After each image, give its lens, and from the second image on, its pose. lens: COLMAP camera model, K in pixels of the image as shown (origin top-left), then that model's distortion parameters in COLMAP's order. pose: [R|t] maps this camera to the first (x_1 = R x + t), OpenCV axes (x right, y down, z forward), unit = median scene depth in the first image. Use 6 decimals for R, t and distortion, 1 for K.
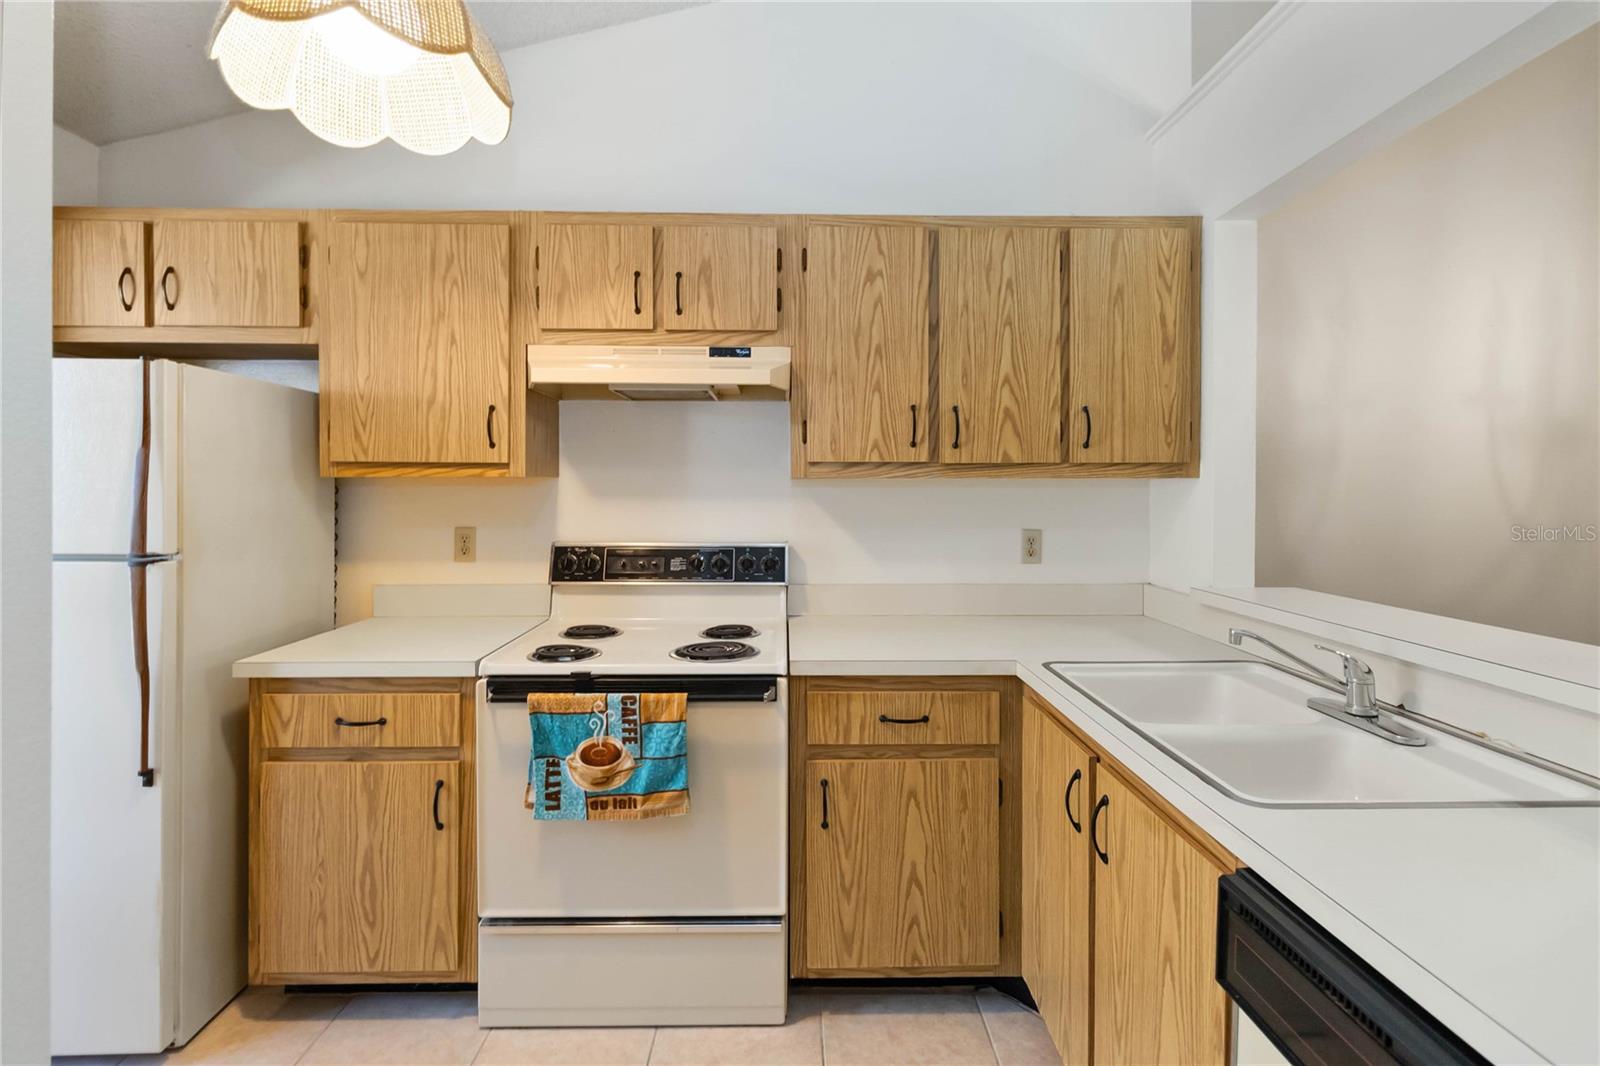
lens RADIAL K [[733.9, 0, 797.5], [0, 733.9, 490.9], [0, 0, 1]] dist [0.000212, 0.000140]
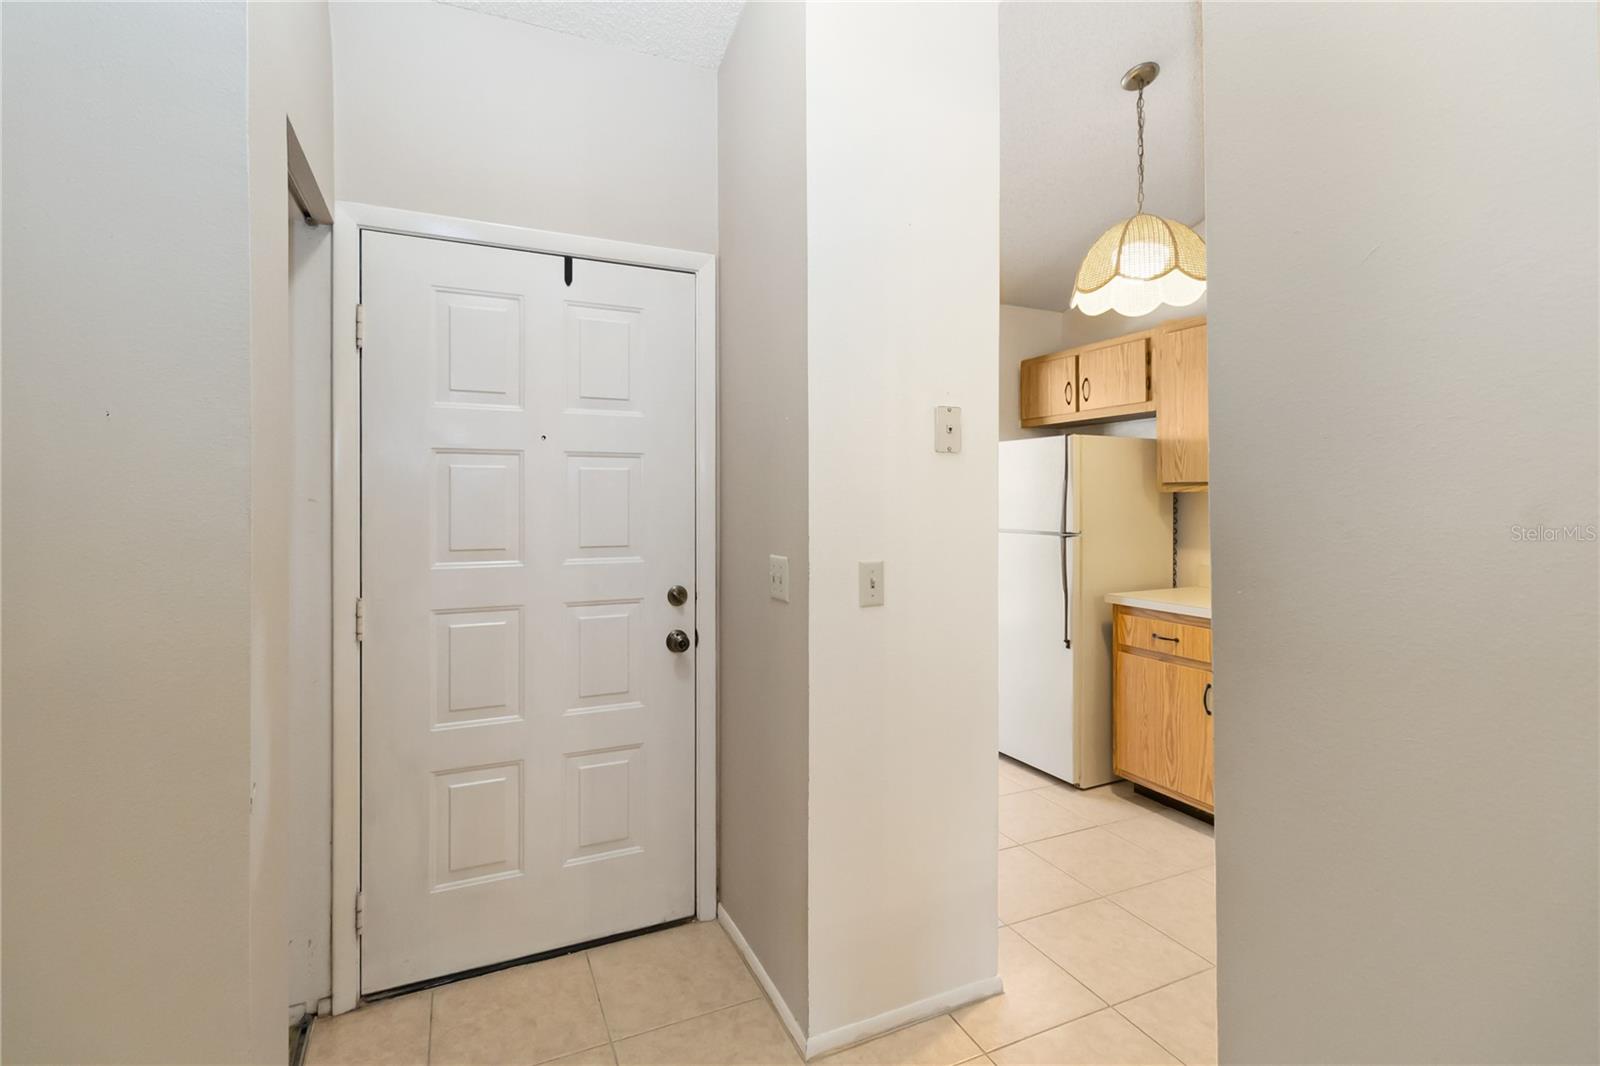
lens RADIAL K [[733.9, 0, 795.9], [0, 733.9, 503.7], [0, 0, 1]] dist [0.000212, 0.000140]
pose [[0.400811, -0.000414, -0.916161, 0.591784], [0.000975, 1.000000, -0.000025, 0.005910], [0.916160, -0.000884, 0.400812, -0.437849]]
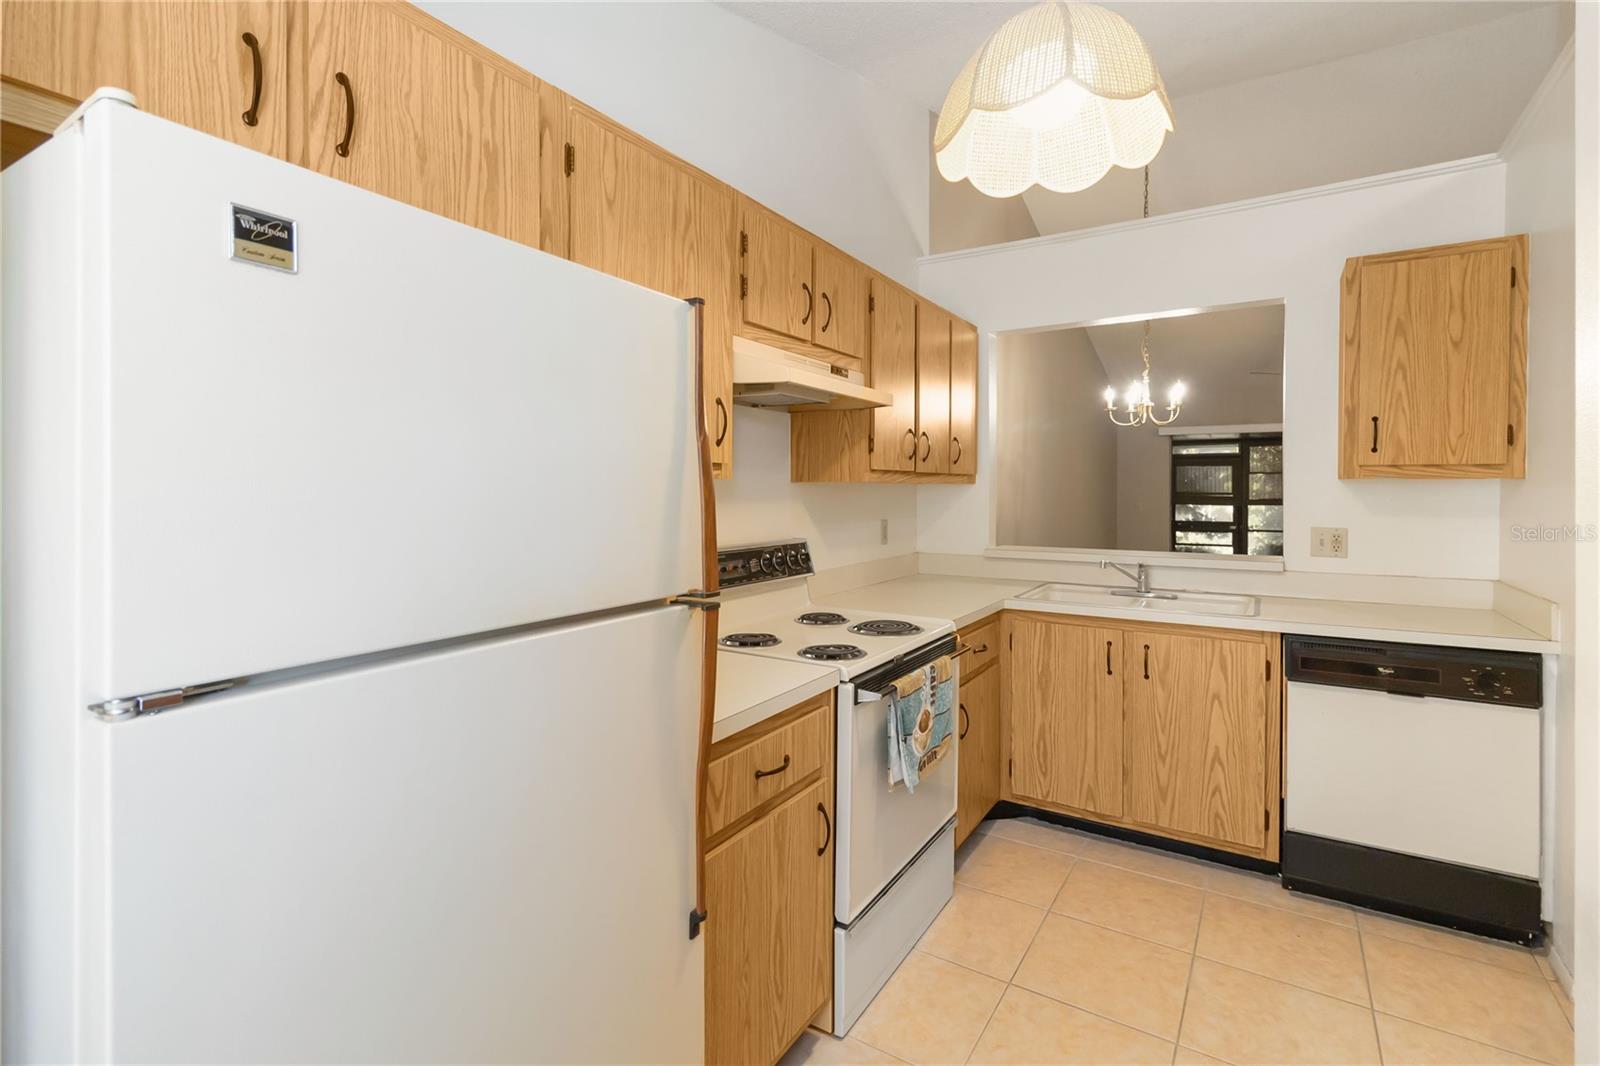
lens RADIAL K [[733.9, 0, 805.7], [0, 733.9, 498.4], [0, 0, 1]] dist [0.000212, 0.000140]
pose [[0.549795, -0.012663, 0.835204, -1.252318], [0.006087, 0.999919, 0.011153, -0.006538], [-0.835278, -0.001048, 0.549827, 0.489243]]
